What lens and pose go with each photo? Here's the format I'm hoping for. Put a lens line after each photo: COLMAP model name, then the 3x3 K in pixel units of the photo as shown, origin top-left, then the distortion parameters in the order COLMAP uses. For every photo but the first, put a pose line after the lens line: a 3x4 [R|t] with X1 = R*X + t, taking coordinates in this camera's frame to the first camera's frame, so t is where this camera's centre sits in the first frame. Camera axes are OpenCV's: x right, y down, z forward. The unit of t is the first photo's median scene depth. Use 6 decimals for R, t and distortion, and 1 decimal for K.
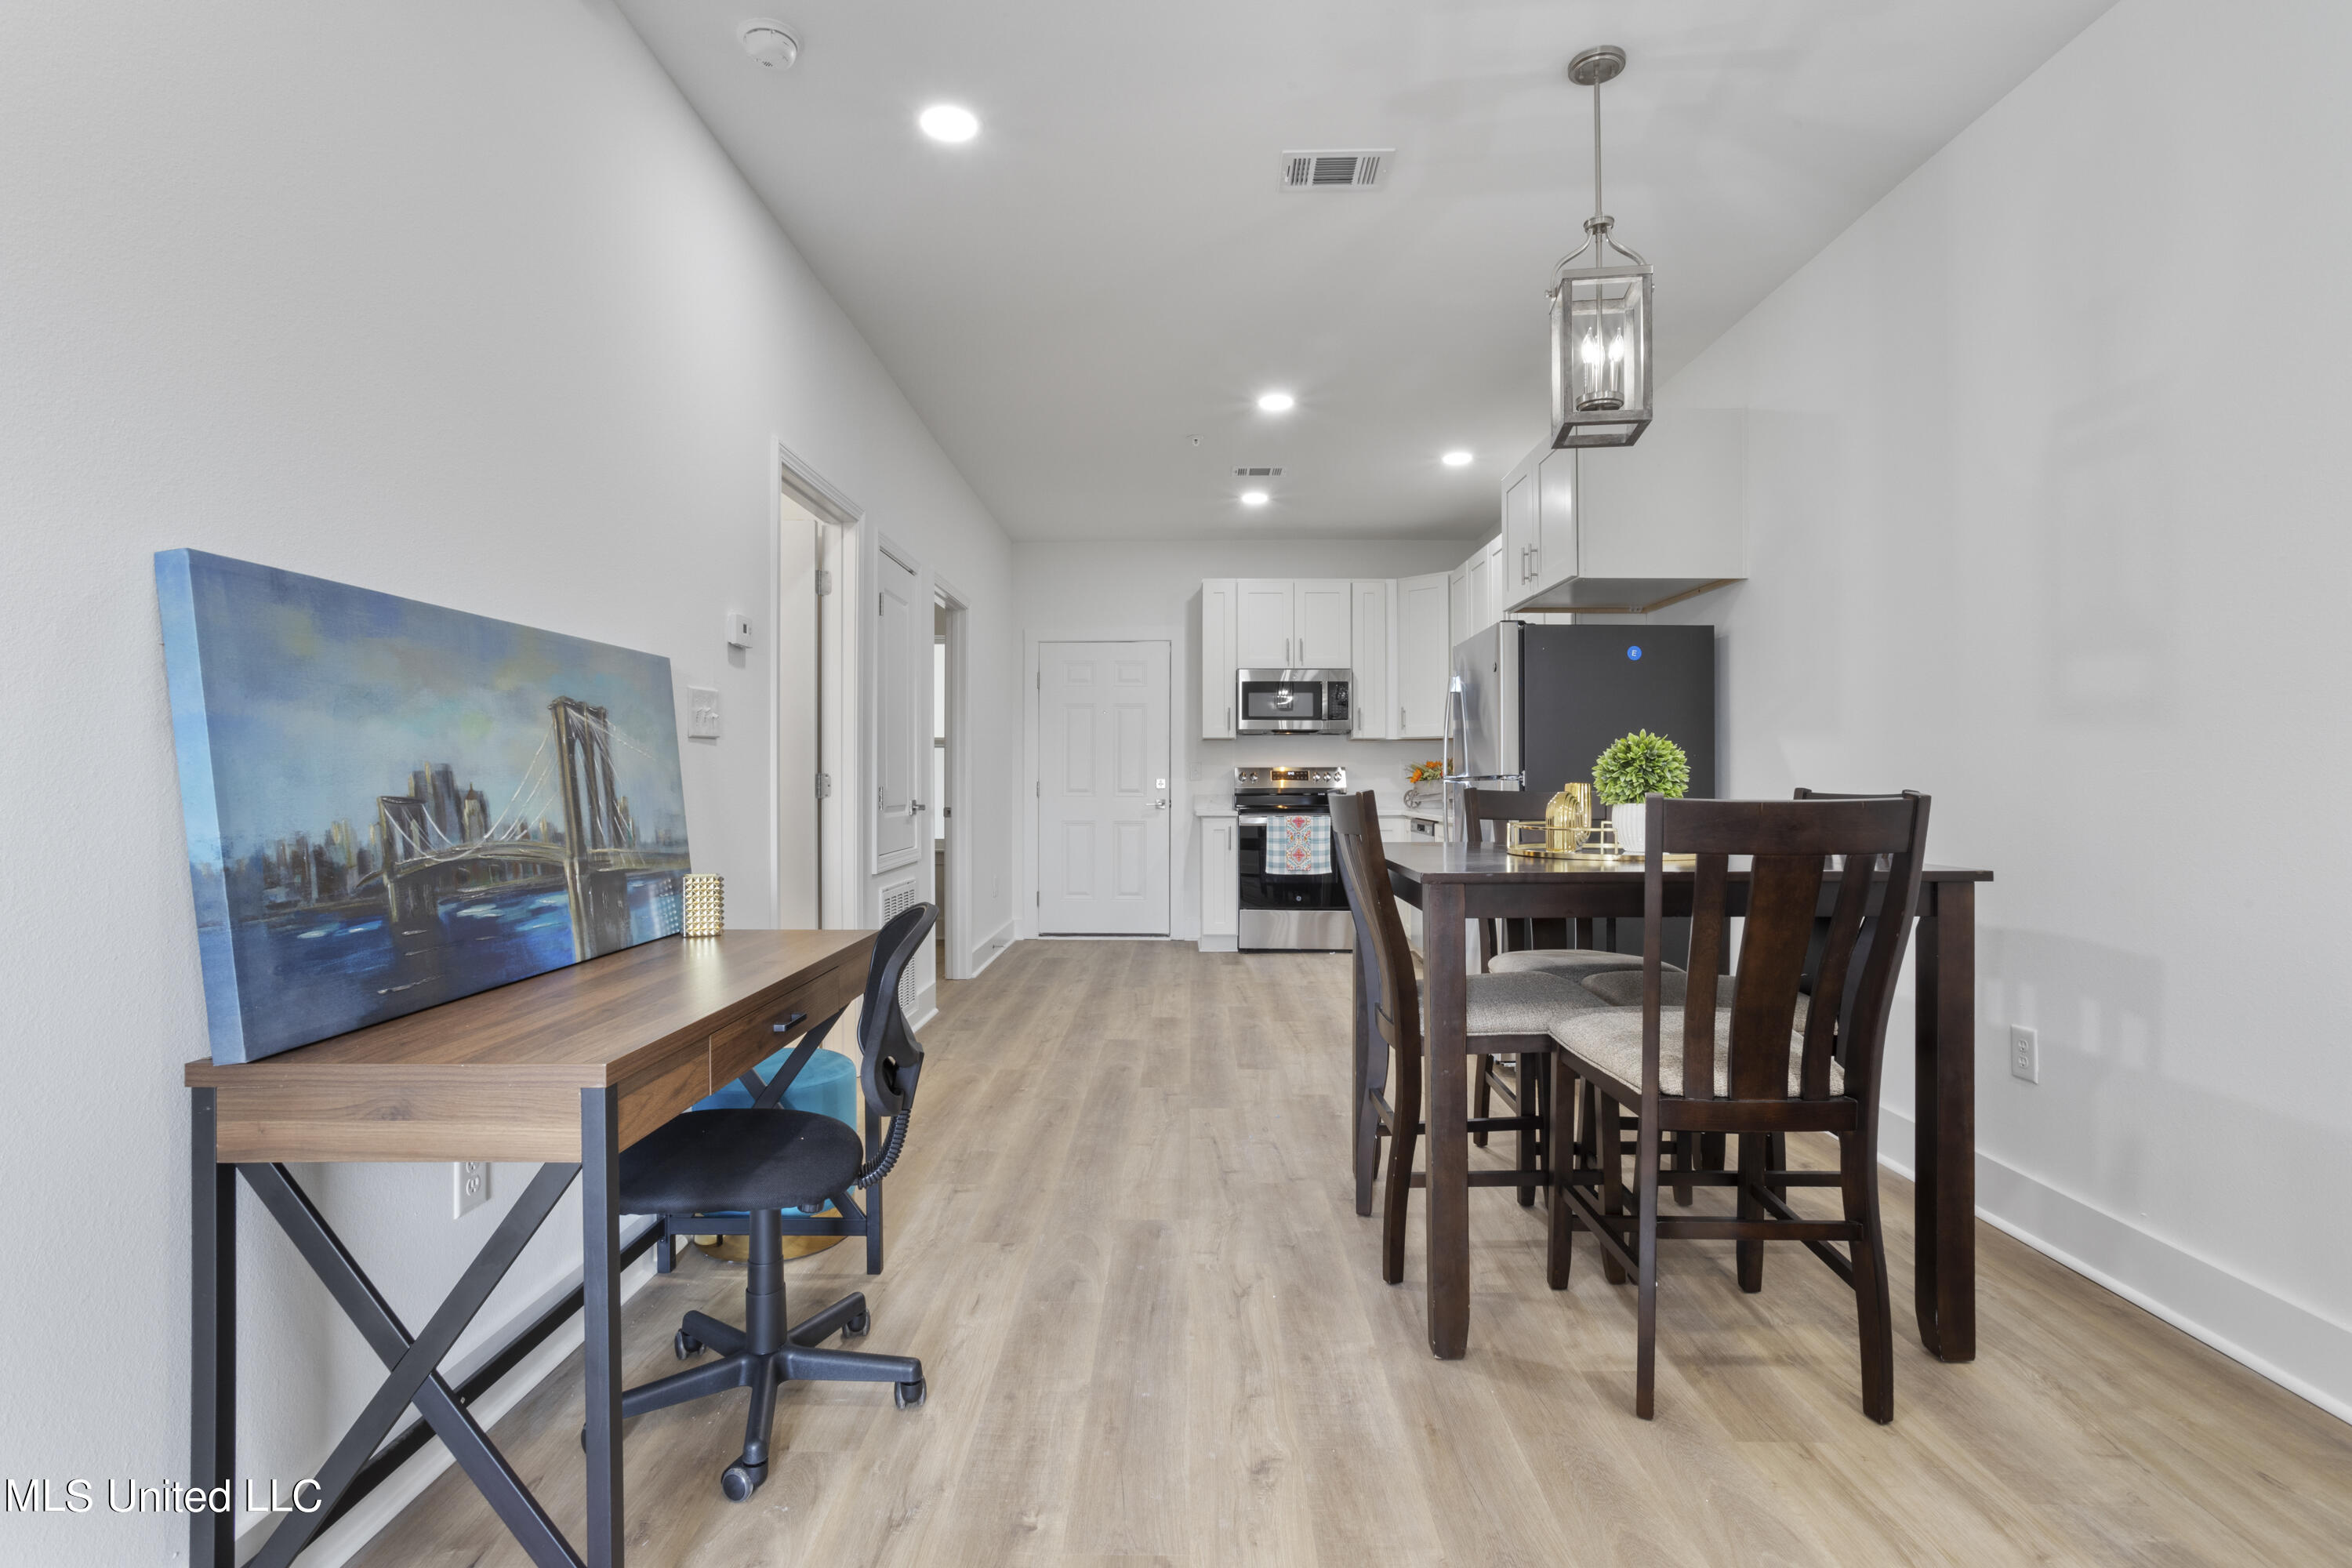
lens RADIAL K [[1129.2, 0, 1172.4], [0, 1129.2, 773.2], [0, 0, 1]] dist [-0.044674, 0.029649]
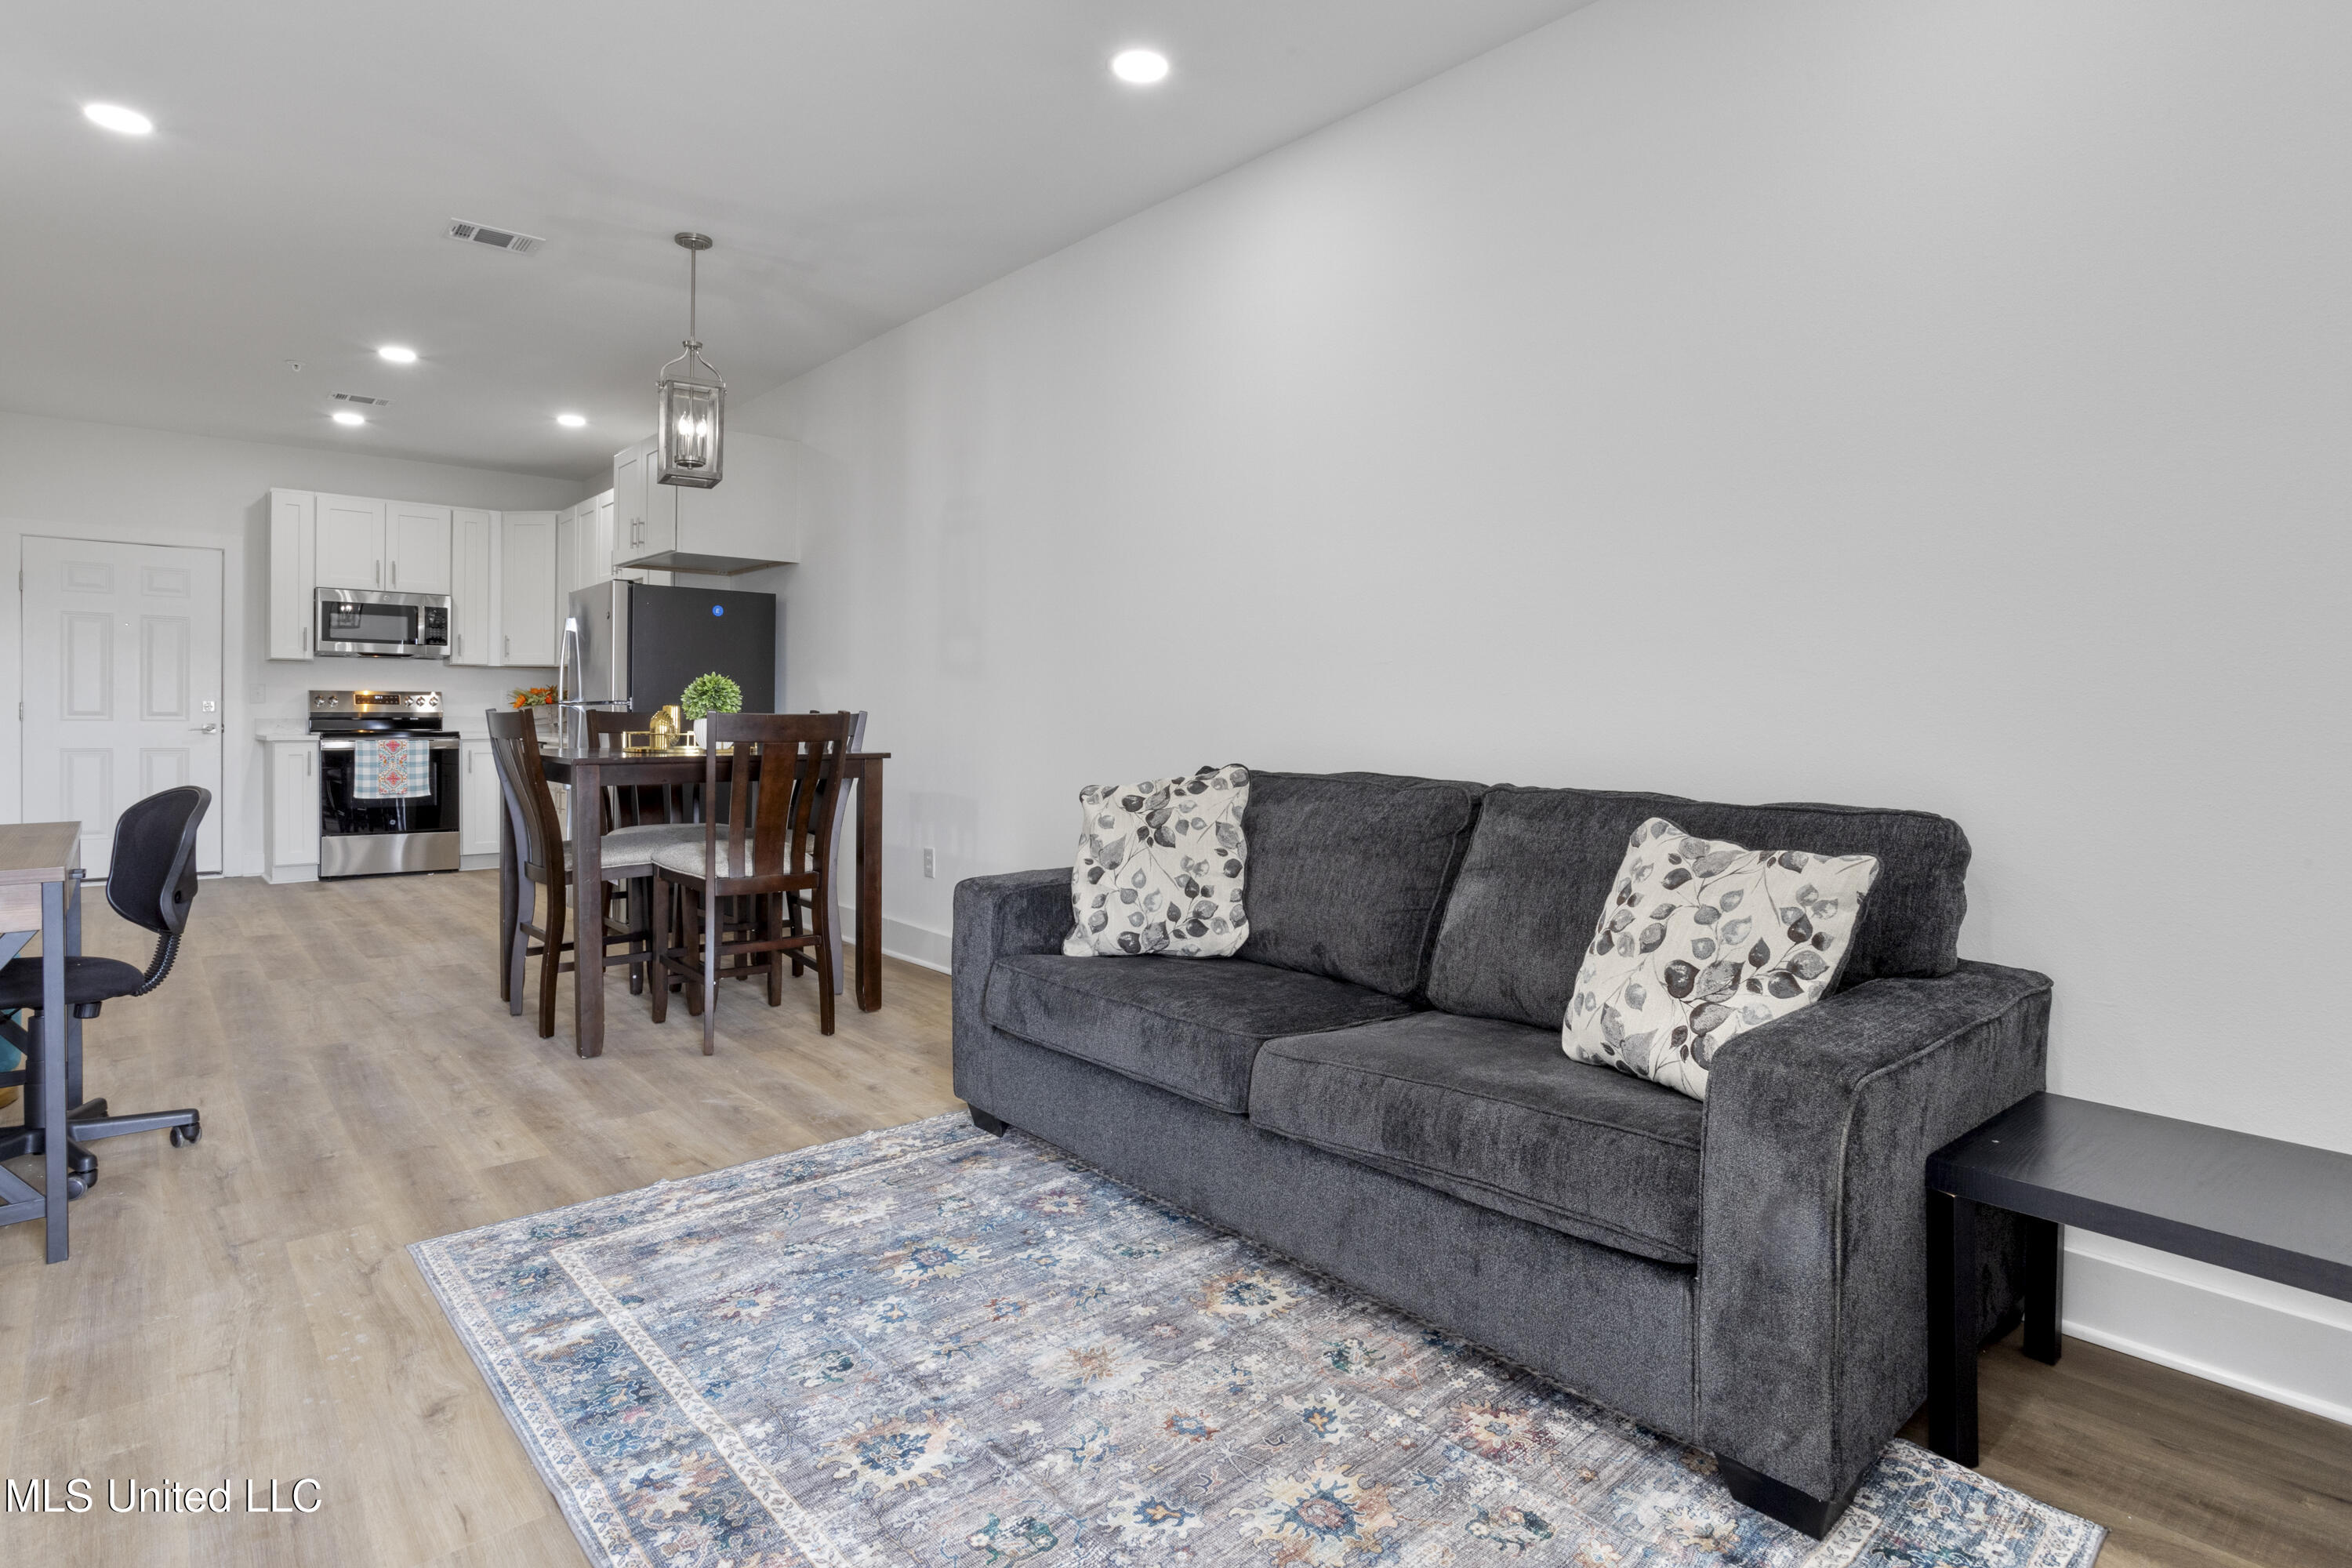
lens RADIAL K [[1220.6, 0, 1184.7], [0, 1220.6, 730.0], [0, 0, 1]] dist [-0.052552, 0.030388]
pose [[0.736802, -0.000668, 0.676108, -0.259915], [-0.014089, 0.999767, 0.016341, 0.005749], [-0.675962, -0.021566, 0.736621, -0.746071]]
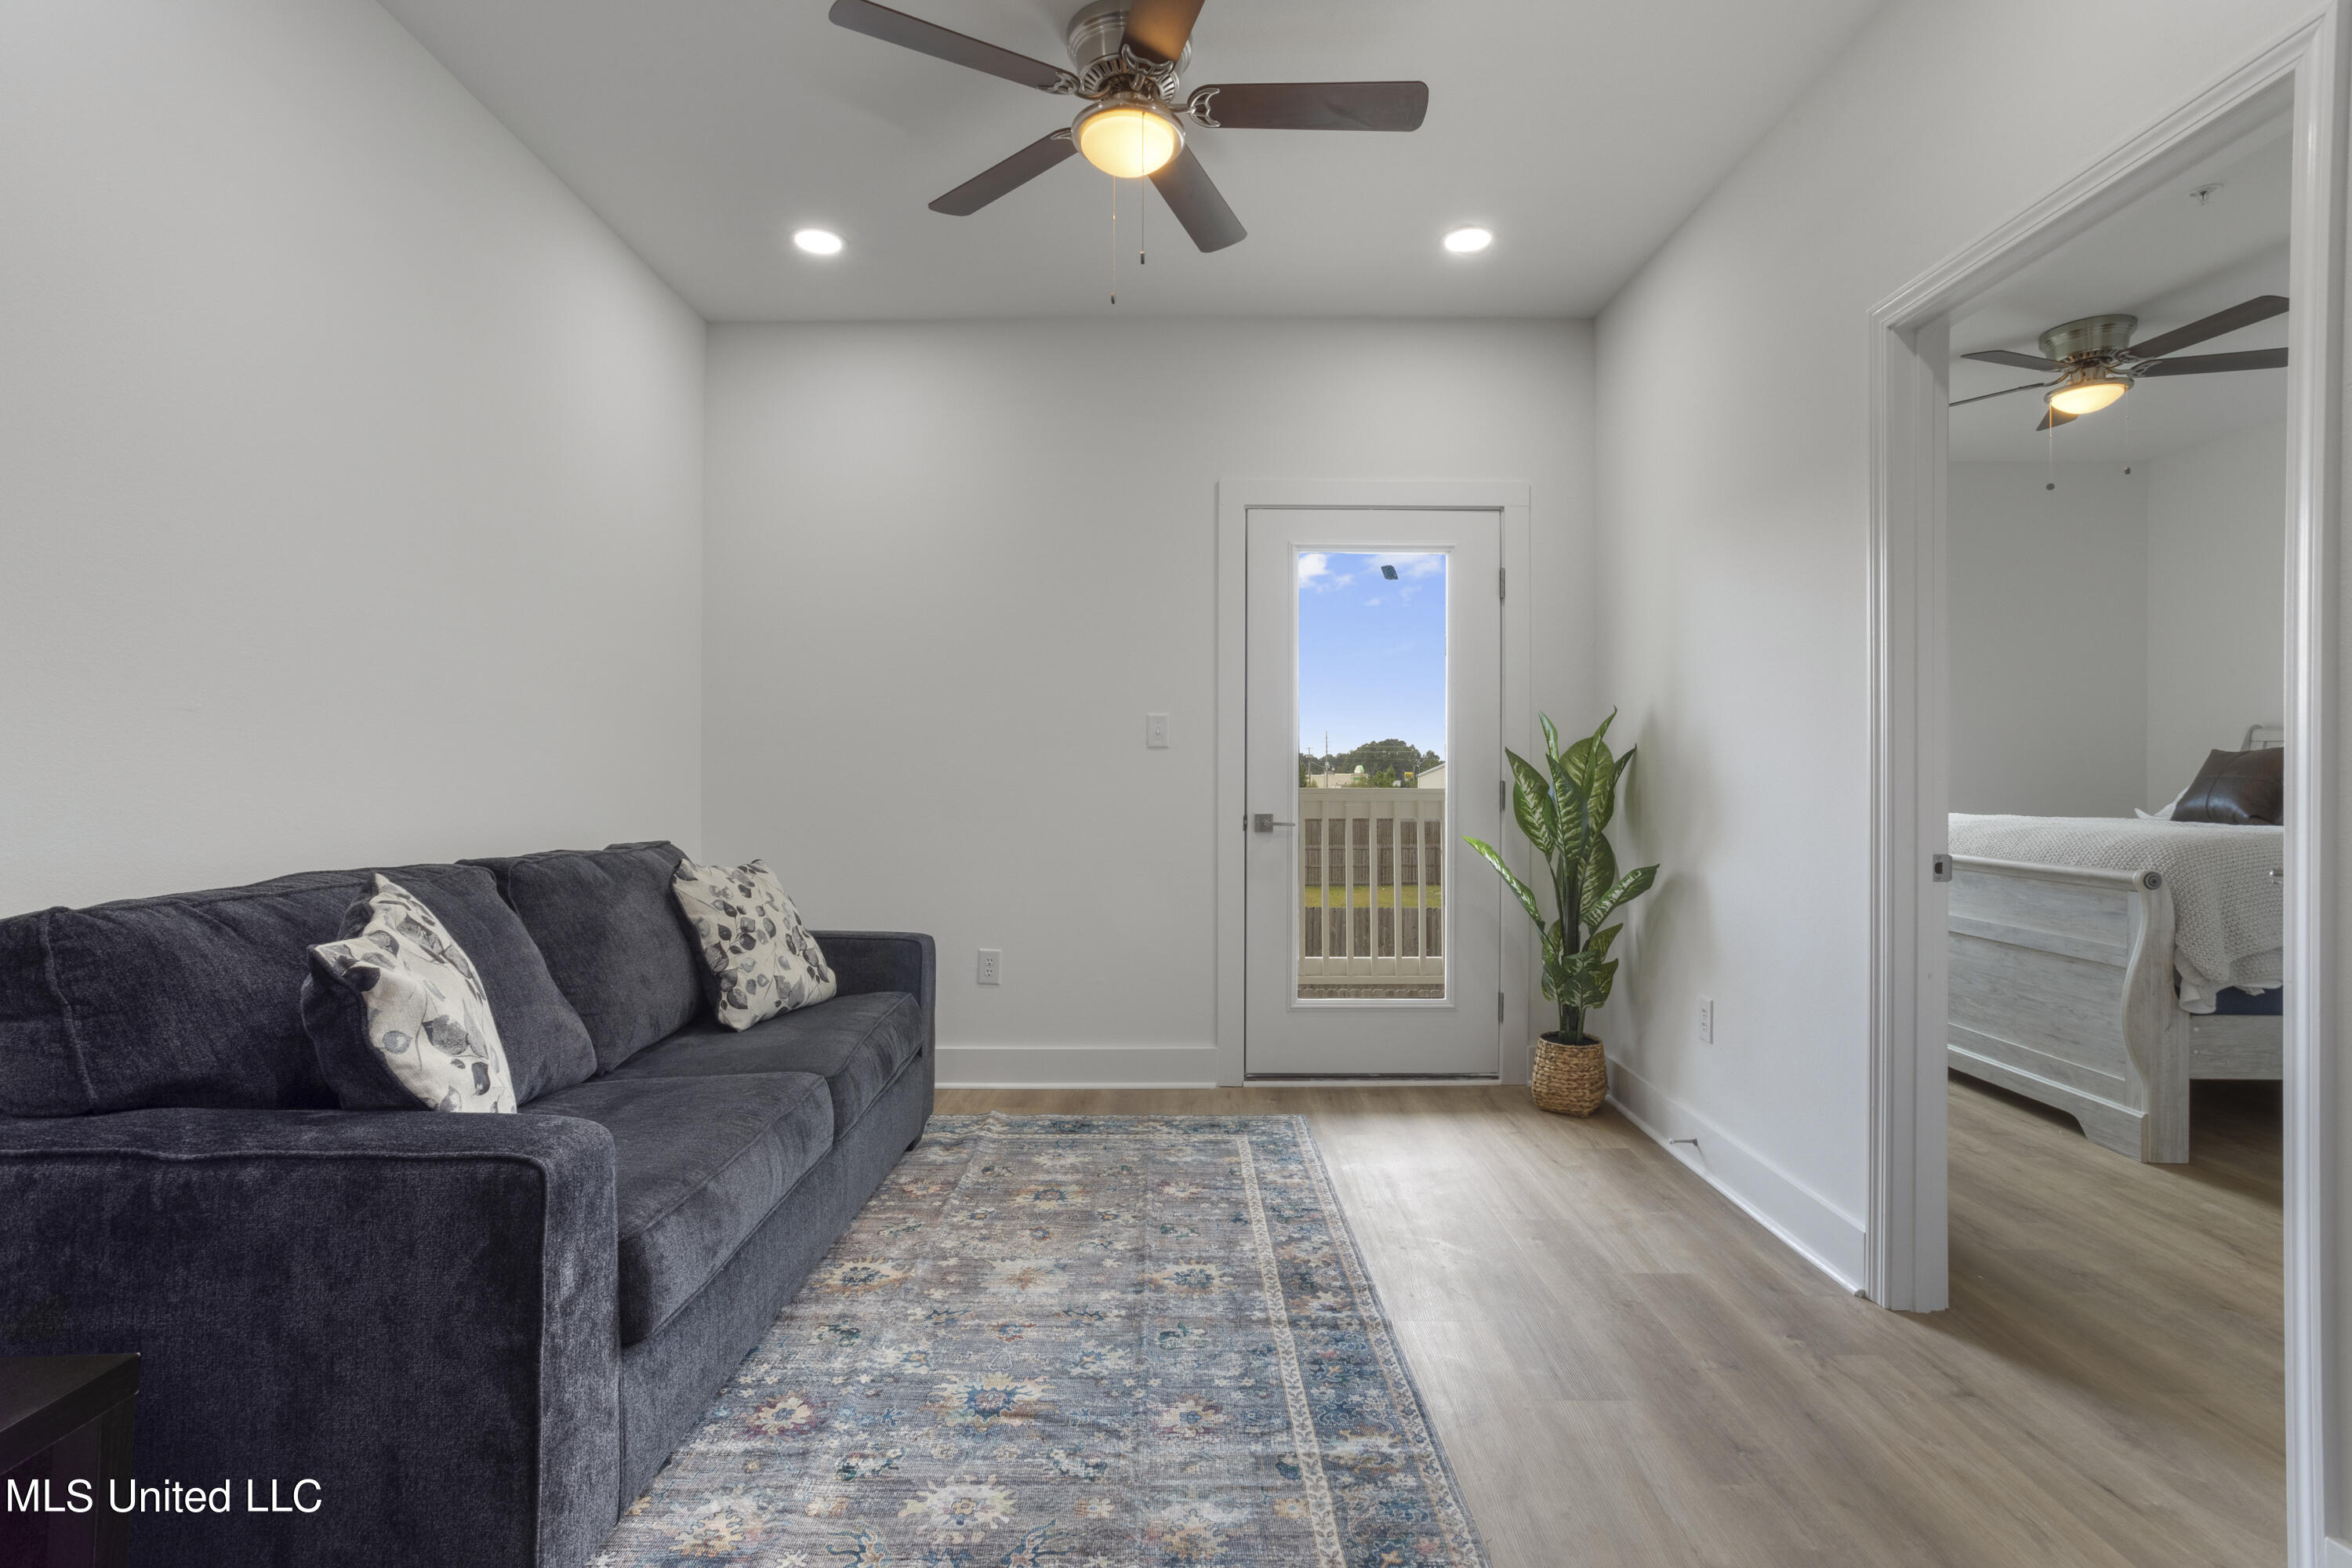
lens RADIAL K [[1129.2, 0, 1172.4], [0, 1129.2, 773.2], [0, 0, 1]] dist [-0.044674, 0.029649]
pose [[-0.999977, -0.002437, -0.006285, 0.119080], [-0.002362, 0.999926, -0.011919, 0.004064], [0.006314, -0.011904, -0.999909, 0.903870]]
